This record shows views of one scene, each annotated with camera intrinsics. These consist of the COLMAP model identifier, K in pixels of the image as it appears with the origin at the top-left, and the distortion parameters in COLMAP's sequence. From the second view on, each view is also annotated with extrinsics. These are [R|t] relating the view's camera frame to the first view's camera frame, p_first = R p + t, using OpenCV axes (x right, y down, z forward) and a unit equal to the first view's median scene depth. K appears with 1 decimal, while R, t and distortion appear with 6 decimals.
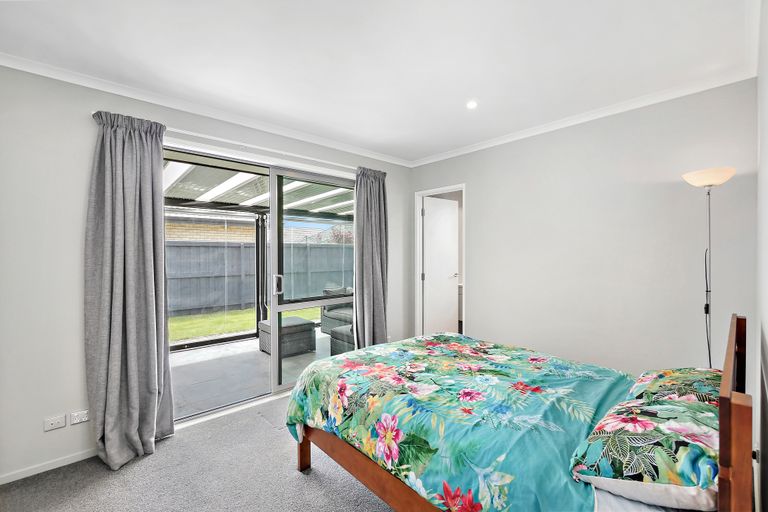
lens RADIAL K [[326.9, 0, 385.8], [0, 326.9, 251.6], [0, 0, 1]] dist [-0.002591, -0.000003]
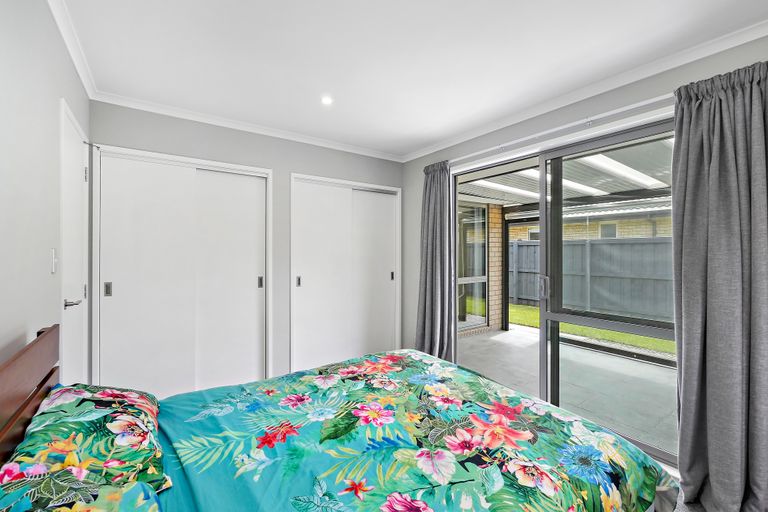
lens RADIAL K [[326.9, 0, 386.4], [0, 326.9, 258.0], [0, 0, 1]] dist [-0.002591, -0.000003]
pose [[-0.127739, 0.018865, -0.991628, 0.924455], [0.002487, 0.999822, 0.018700, 0.005889], [0.991805, -0.000077, -0.127763, 1.099072]]
